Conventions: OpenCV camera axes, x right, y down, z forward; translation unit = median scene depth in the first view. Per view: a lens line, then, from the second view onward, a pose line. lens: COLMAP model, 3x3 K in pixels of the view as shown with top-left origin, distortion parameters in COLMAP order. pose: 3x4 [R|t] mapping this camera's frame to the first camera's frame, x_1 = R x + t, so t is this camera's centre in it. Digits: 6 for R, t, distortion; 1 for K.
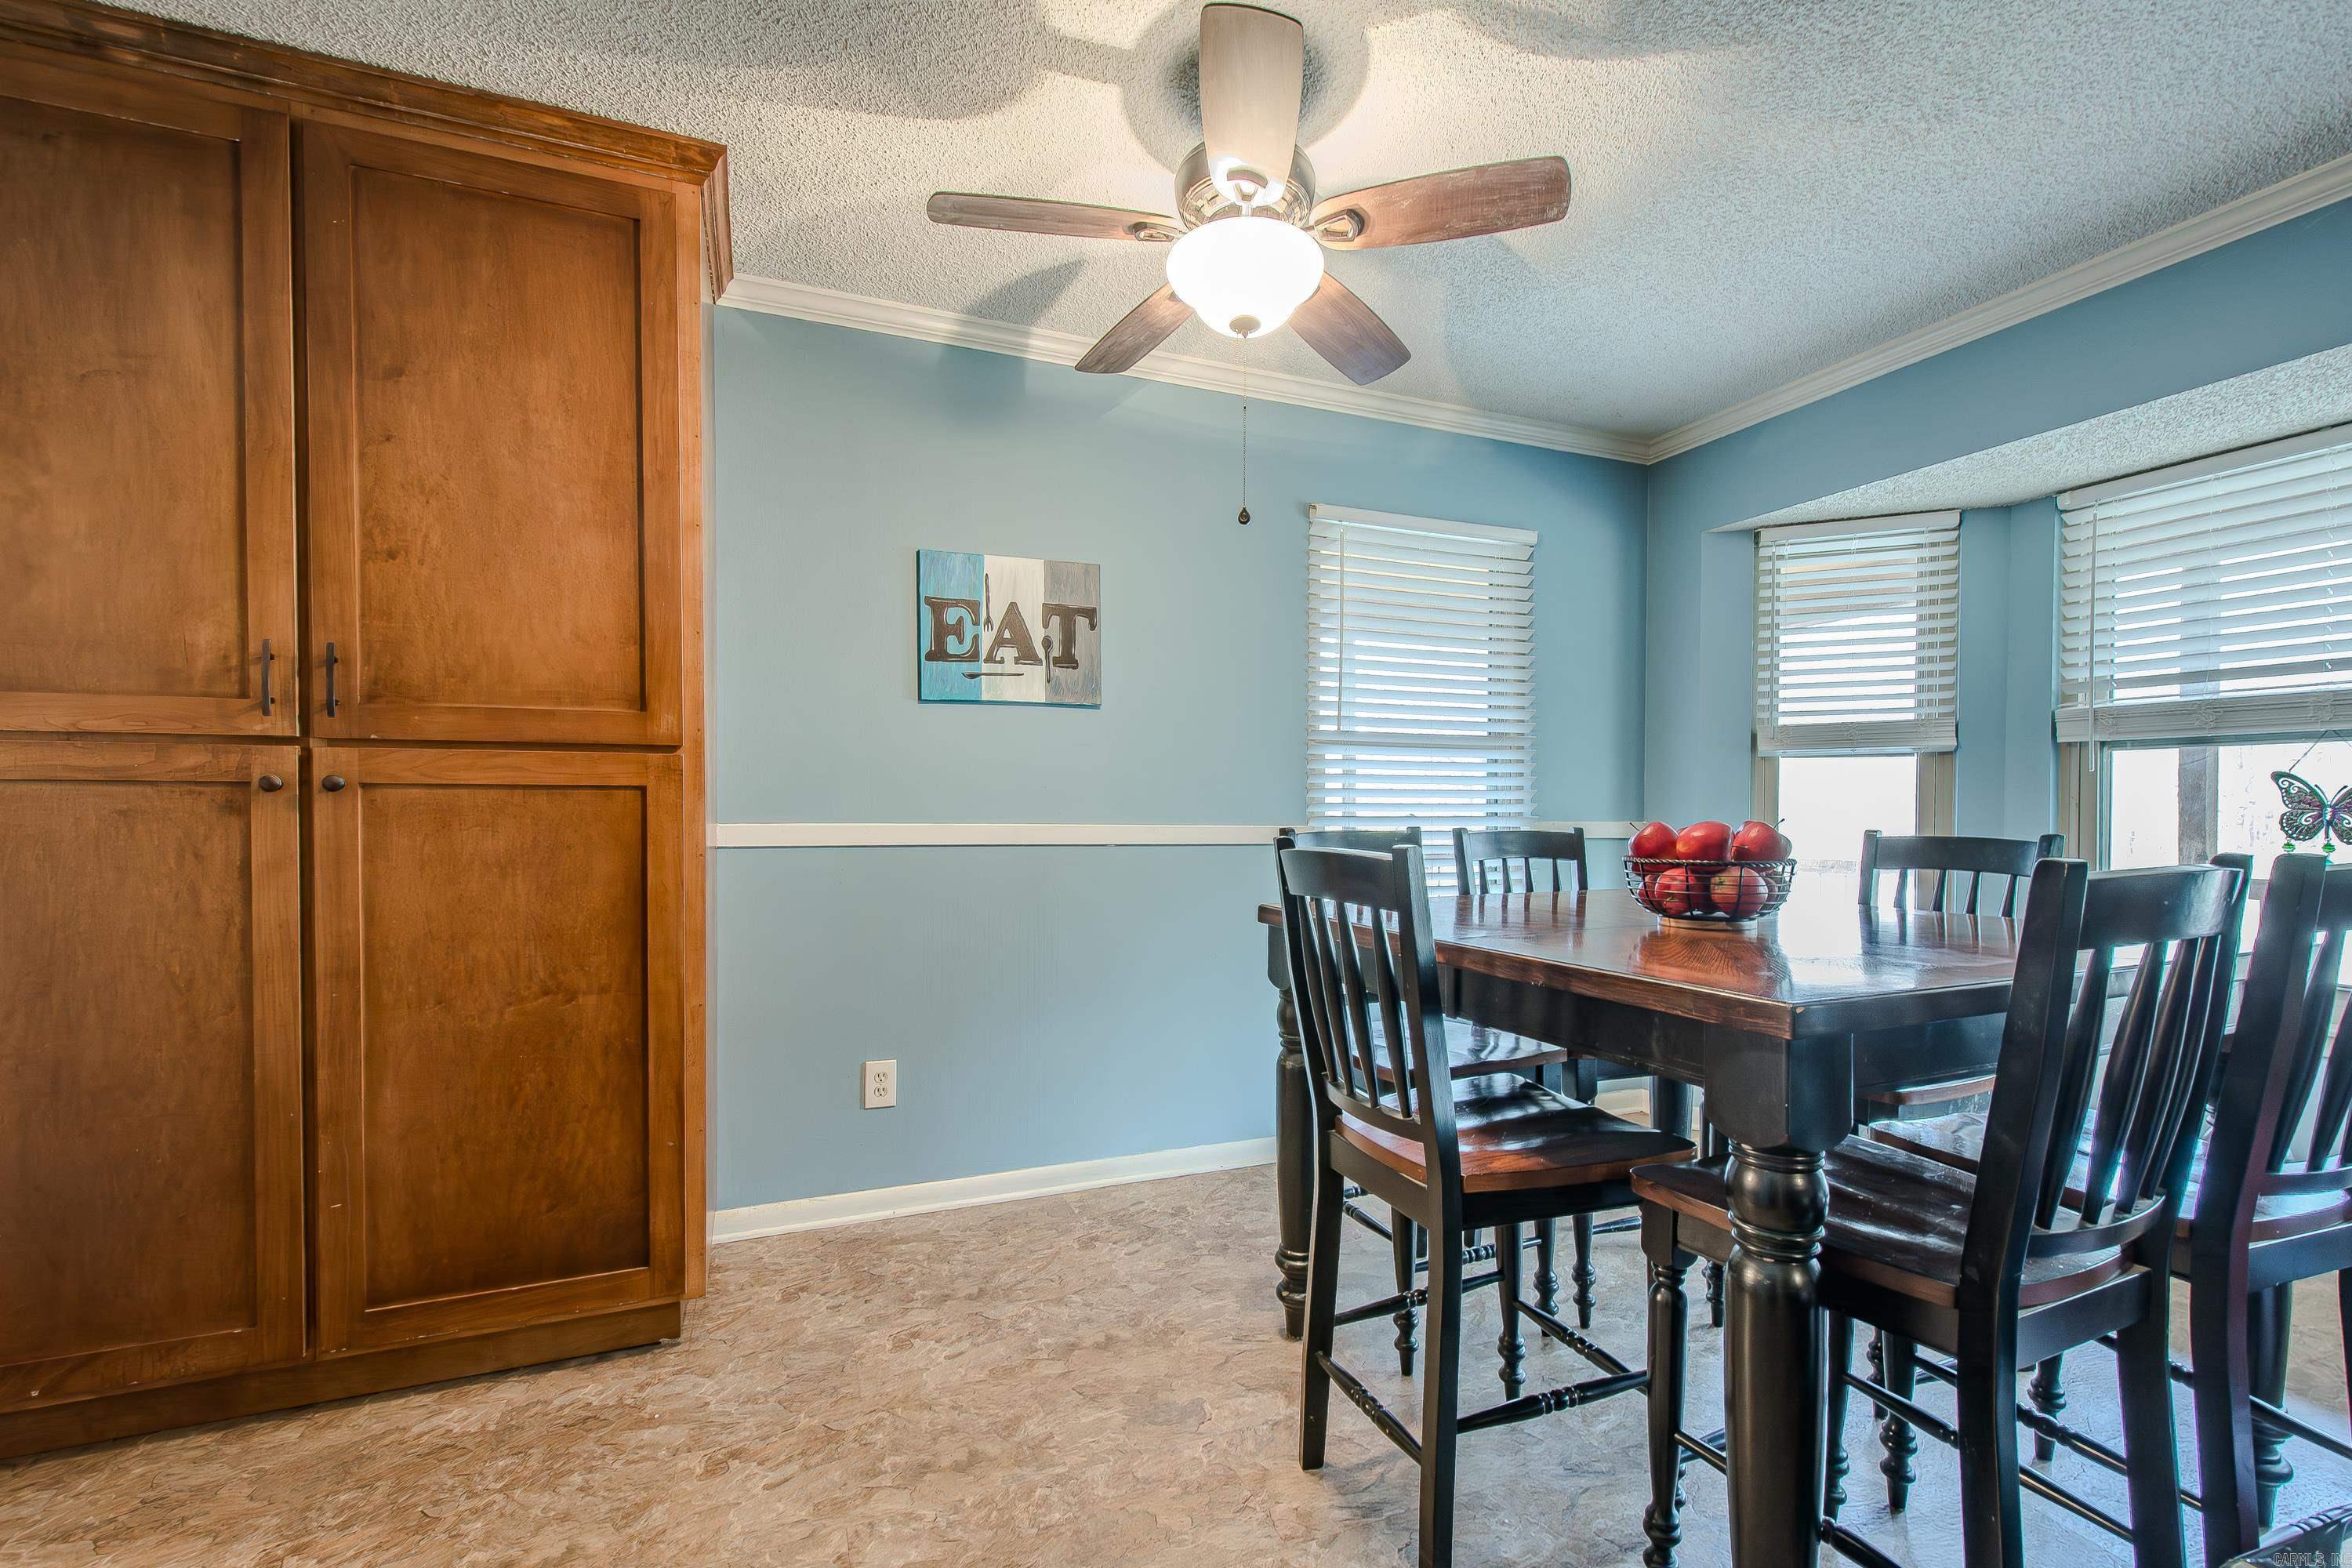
lens RADIAL K [[1041.8, 0, 1237.5], [0, 1041.8, 824.3], [0, 0, 1]] dist [-0.000106, -0.000419]
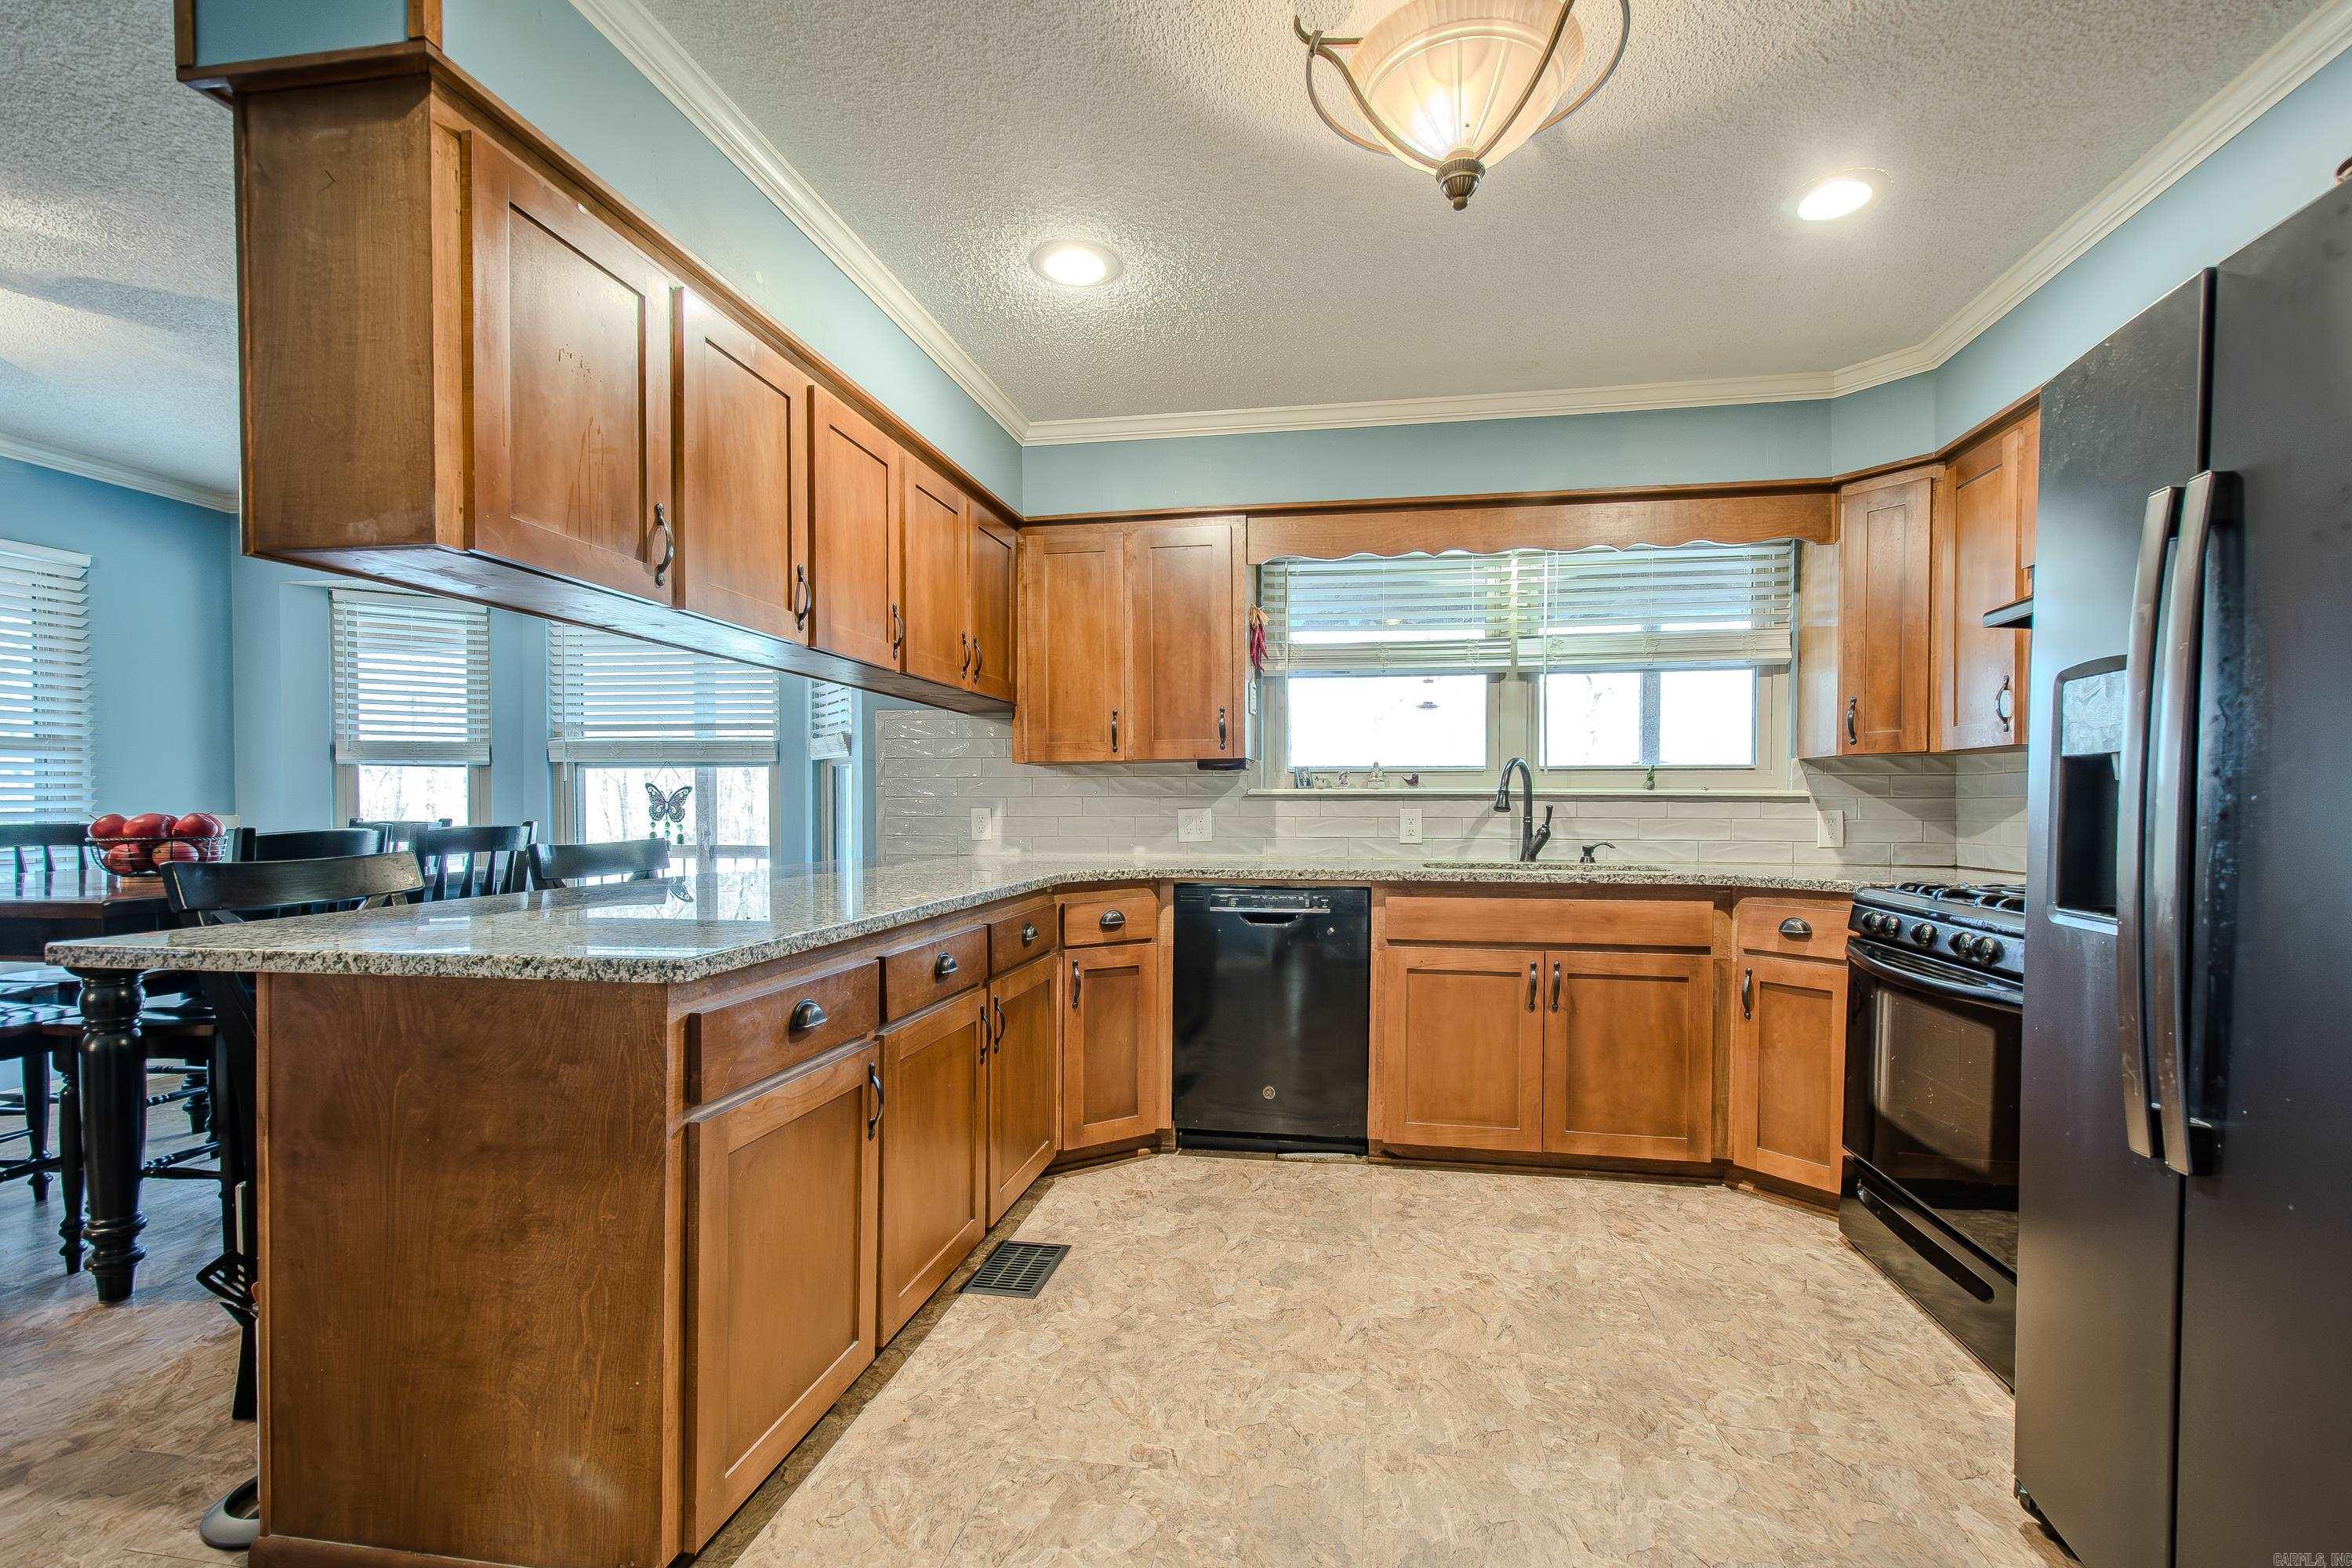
lens RADIAL K [[1042.6, 0, 1214.5], [0, 1042.6, 822.6], [0, 0, 1]] dist [0.002901, -0.000156]
pose [[0.547538, -0.016039, 0.836627, 0.012805], [0.014568, 0.999847, 0.009634, 0.013642], [-0.836654, 0.006912, 0.547688, -0.770761]]
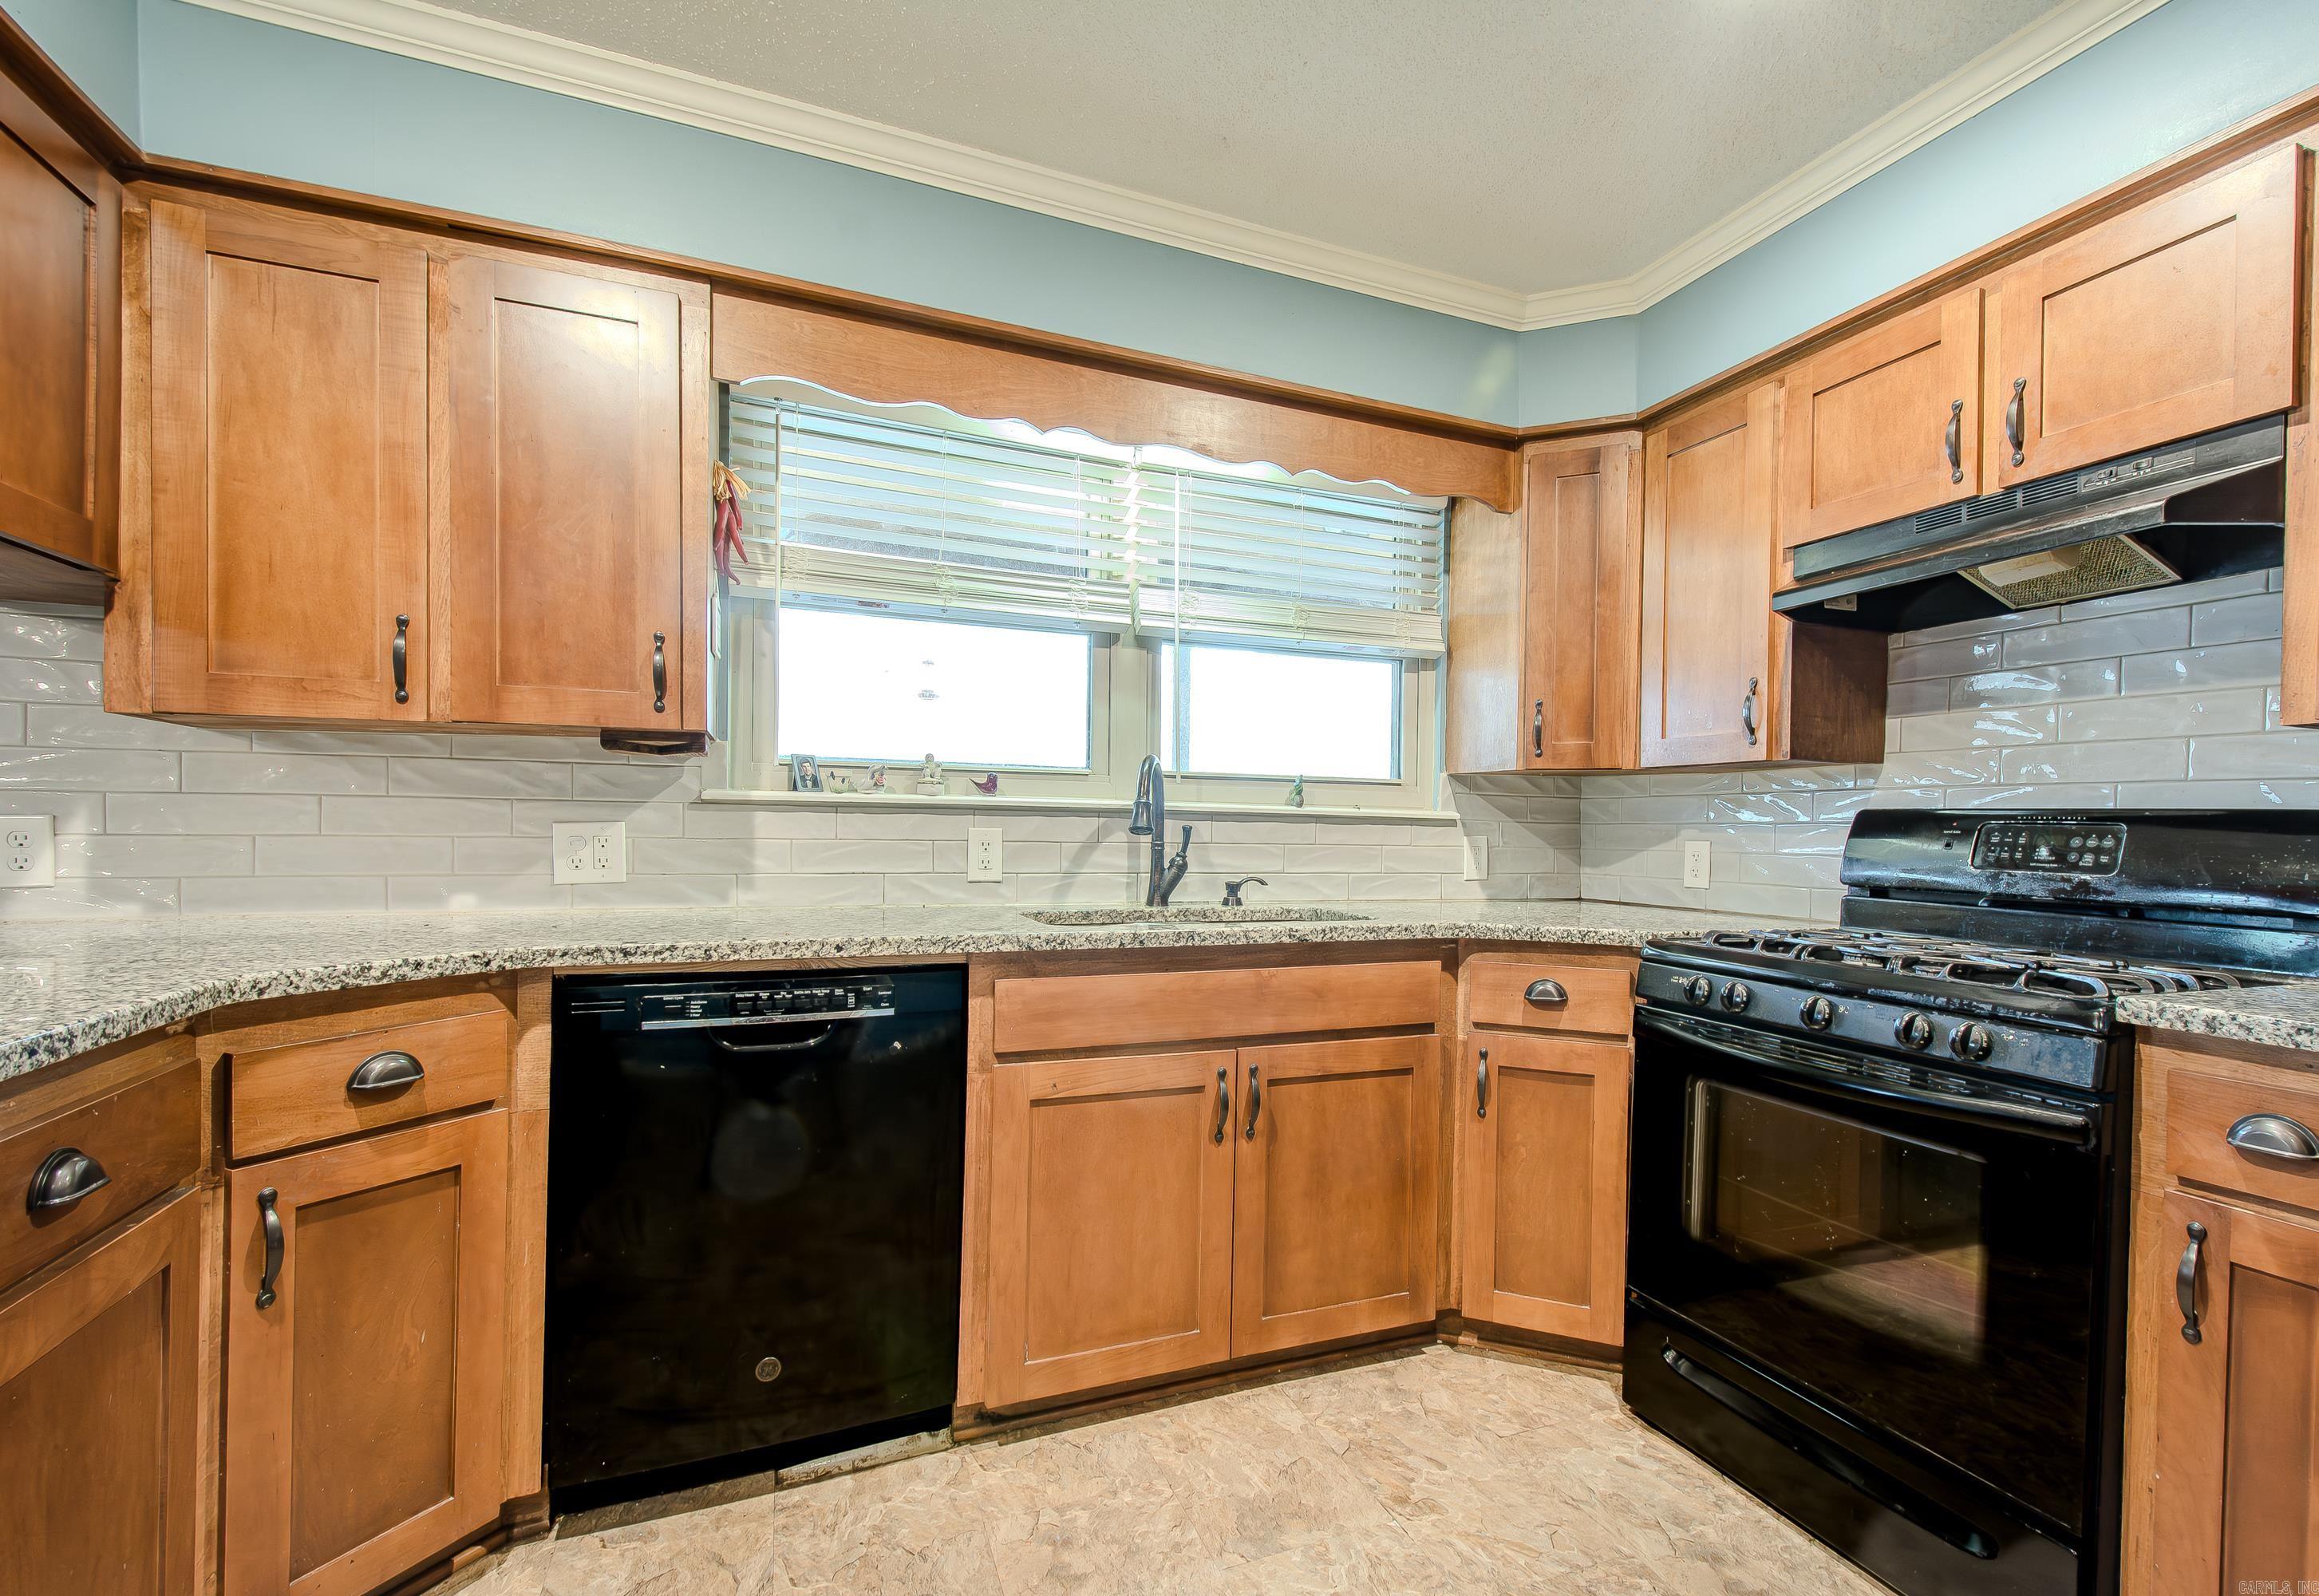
lens RADIAL K [[1039.4, 0, 1230.4], [0, 1039.4, 840.2], [0, 0, 1]] dist [0.019126, -0.008925]
pose [[0.016706, -0.012604, 0.999781, 0.389408], [0.001968, 0.999919, 0.012573, 0.012222], [-0.999859, 0.001757, 0.016730, -0.480932]]
